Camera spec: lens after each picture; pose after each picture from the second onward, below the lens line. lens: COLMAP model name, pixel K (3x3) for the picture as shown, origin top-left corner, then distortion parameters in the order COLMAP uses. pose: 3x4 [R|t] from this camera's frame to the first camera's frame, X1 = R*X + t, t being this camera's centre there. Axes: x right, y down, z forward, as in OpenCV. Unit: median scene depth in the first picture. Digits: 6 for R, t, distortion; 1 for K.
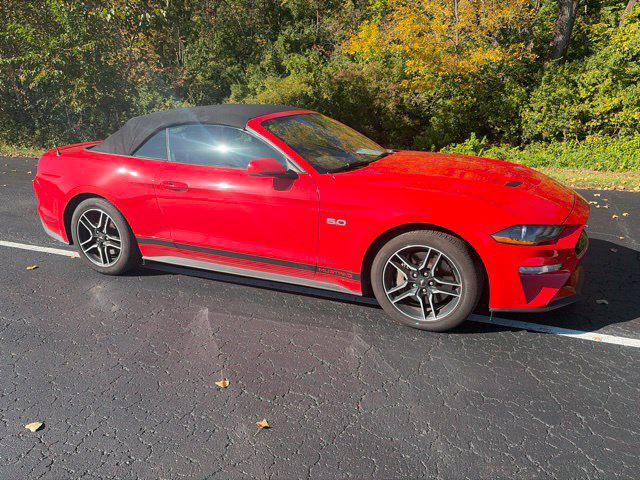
lens RADIAL K [[487.6, 0, 314.5], [0, 487.6, 242.5], [0, 0, 1]] dist [0.057520, -0.041245]
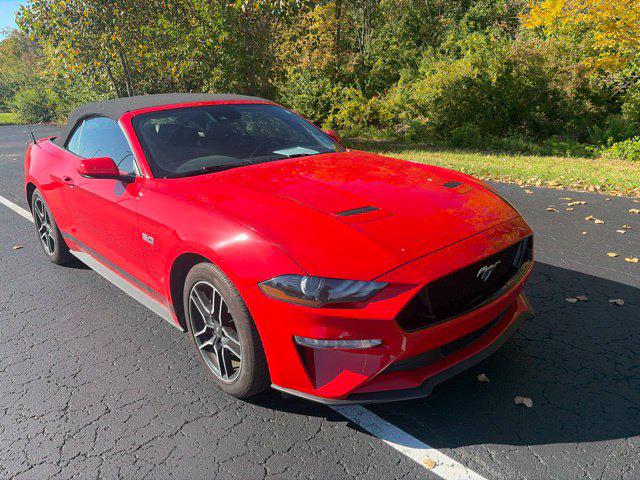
lens RADIAL K [[487.6, 0, 321.7], [0, 487.6, 243.6], [0, 0, 1]] dist [0.057520, -0.041245]
pose [[0.923005, 0.107696, -0.369410, 0.101432], [-0.096476, 0.994140, 0.048773, -0.016763], [0.372498, -0.009378, 0.927986, 0.056313]]
